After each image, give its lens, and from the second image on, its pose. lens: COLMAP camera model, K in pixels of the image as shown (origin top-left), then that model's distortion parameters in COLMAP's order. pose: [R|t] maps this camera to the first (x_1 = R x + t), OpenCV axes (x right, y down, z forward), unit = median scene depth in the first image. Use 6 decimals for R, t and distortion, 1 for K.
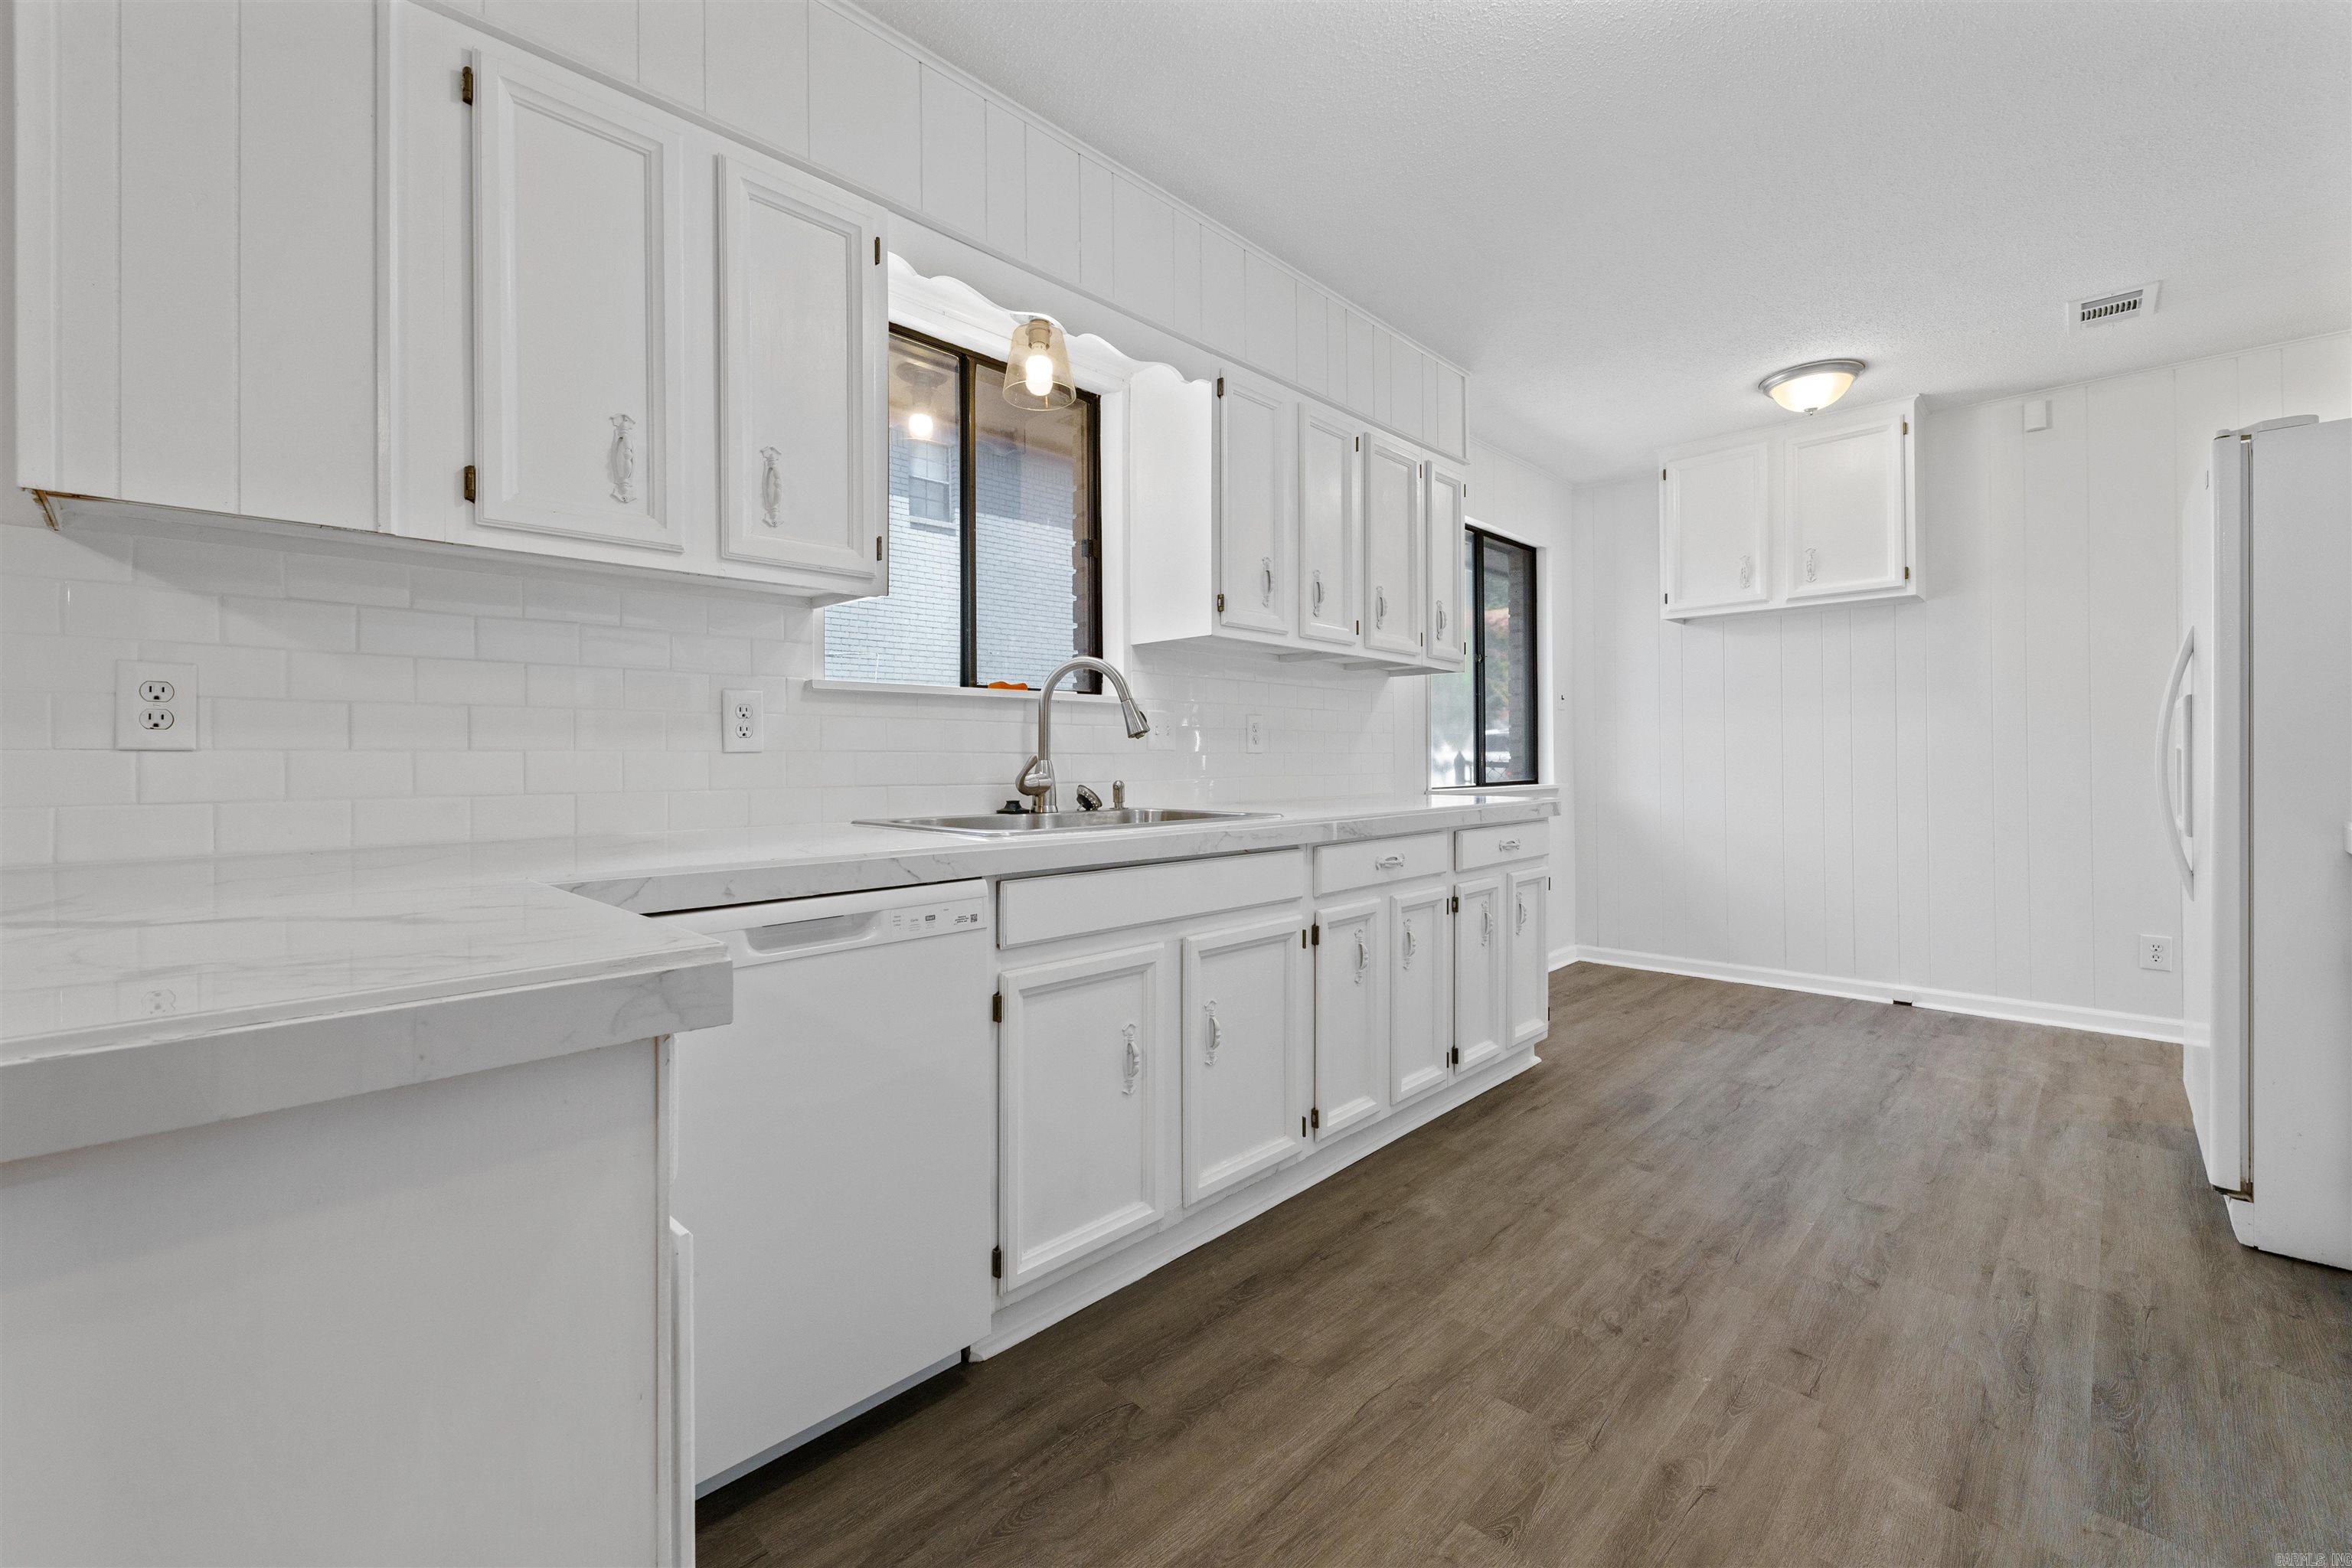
lens RADIAL K [[975.8, 0, 1185.2], [0, 975.8, 770.0], [0, 0, 1]] dist [0.000045, -0.000319]
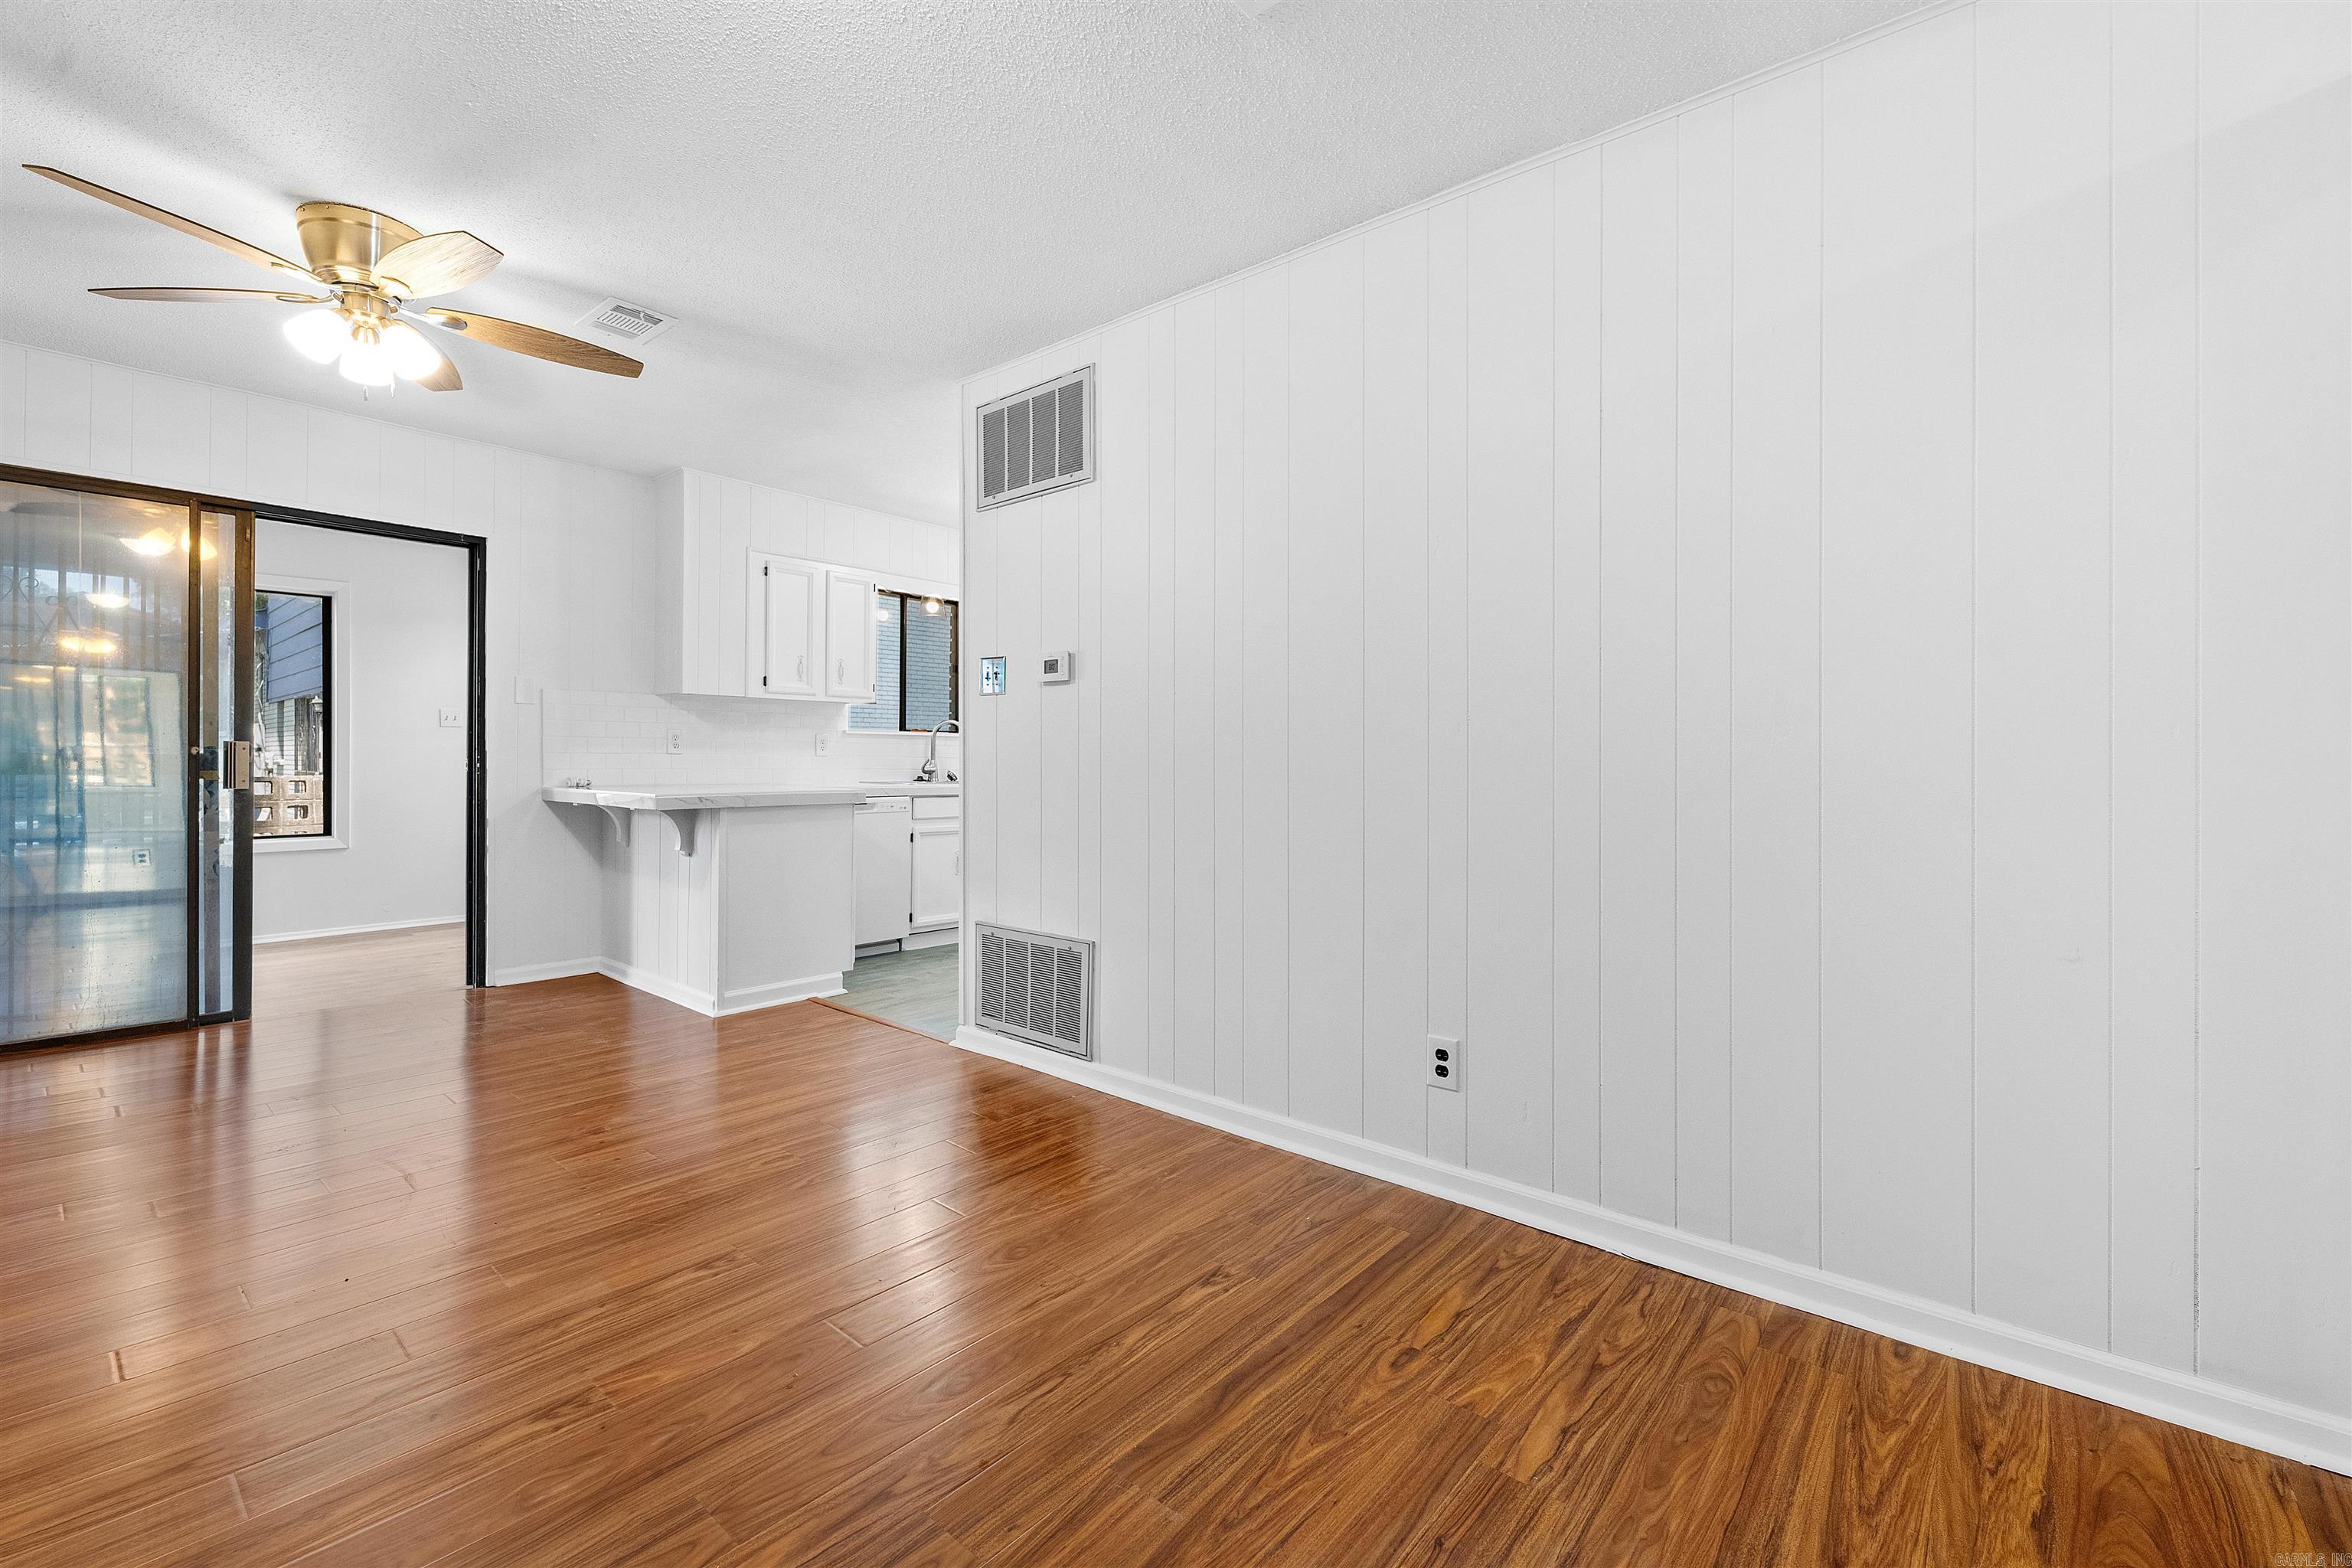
lens RADIAL K [[975.8, 0, 1185.2], [0, 975.8, 770.0], [0, 0, 1]] dist [0.000045, -0.000319]
pose [[0.997253, 0.014398, 0.072656, 0.334417], [-0.014198, 0.999894, -0.003271, 0.015263], [-0.072695, 0.002231, 0.997352, -1.619833]]
